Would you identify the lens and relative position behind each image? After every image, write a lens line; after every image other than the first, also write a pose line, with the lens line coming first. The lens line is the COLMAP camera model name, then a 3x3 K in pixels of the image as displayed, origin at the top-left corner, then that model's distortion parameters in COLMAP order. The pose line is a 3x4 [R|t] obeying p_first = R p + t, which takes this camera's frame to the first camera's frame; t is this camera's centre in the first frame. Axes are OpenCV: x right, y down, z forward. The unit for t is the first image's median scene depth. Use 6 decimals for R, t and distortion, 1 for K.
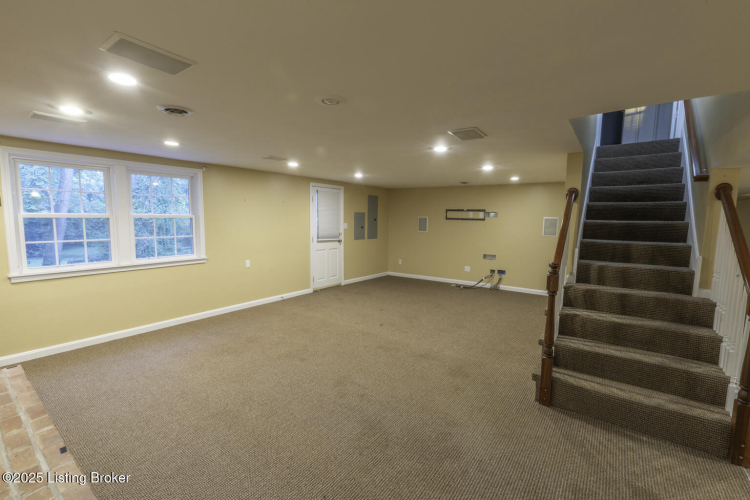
lens RADIAL K [[331.4, 0, 373.8], [0, 331.4, 251.7], [0, 0, 1]] dist [-0.007816, 0.000397]
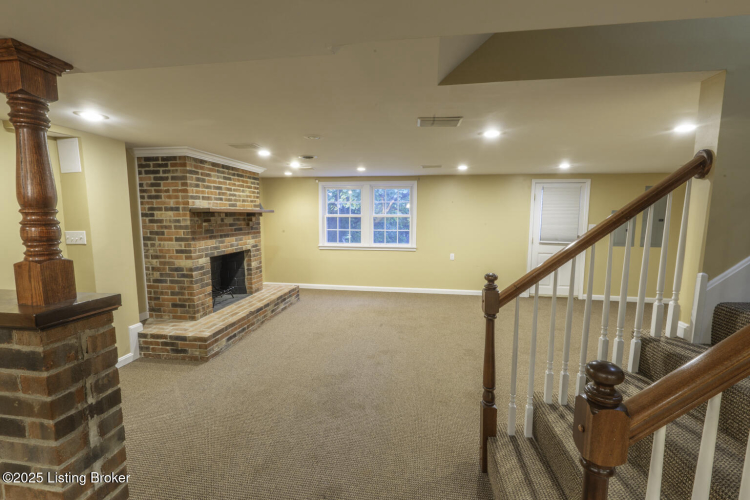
lens RADIAL K [[331.4, 0, 372.1], [0, 331.4, 250.8], [0, 0, 1]] dist [-0.007816, 0.000397]
pose [[0.454985, 0.087349, -0.886205, 0.706404], [-0.091657, 0.994486, 0.050964, -0.023754], [0.885769, 0.058038, 0.460483, 0.284945]]
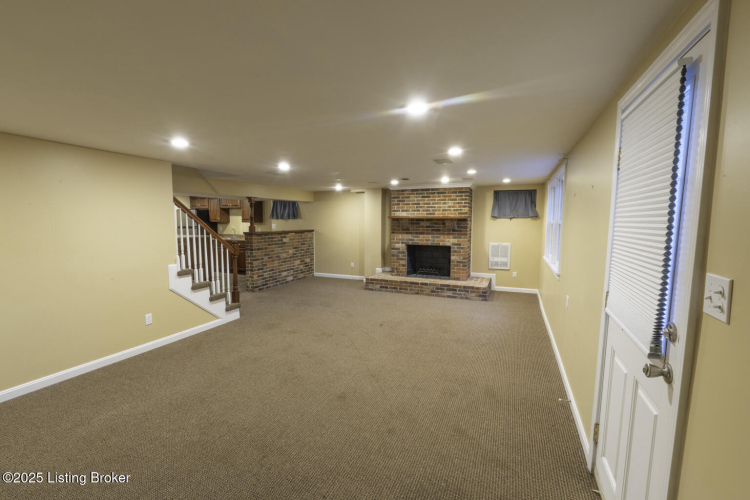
lens RADIAL K [[331.4, 0, 376.9], [0, 331.4, 246.4], [0, 0, 1]] dist [-0.007816, 0.000397]
pose [[-0.973117, 0.001862, -0.230305, 0.122068], [-0.040095, 0.983328, 0.177367, -0.208716], [0.226796, 0.181833, -0.956818, 2.021323]]
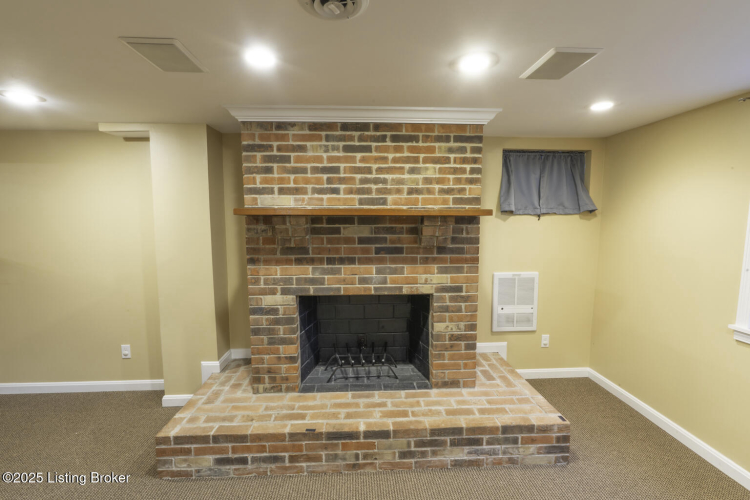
lens RADIAL K [[331.4, 0, 372.9], [0, 331.4, 250.1], [0, 0, 1]] dist [-0.007816, 0.000397]
pose [[-0.775004, 0.048287, -0.630109, -0.189055], [-0.075655, 0.982817, 0.168367, -0.092594], [0.627412, 0.178156, -0.758033, 0.831890]]
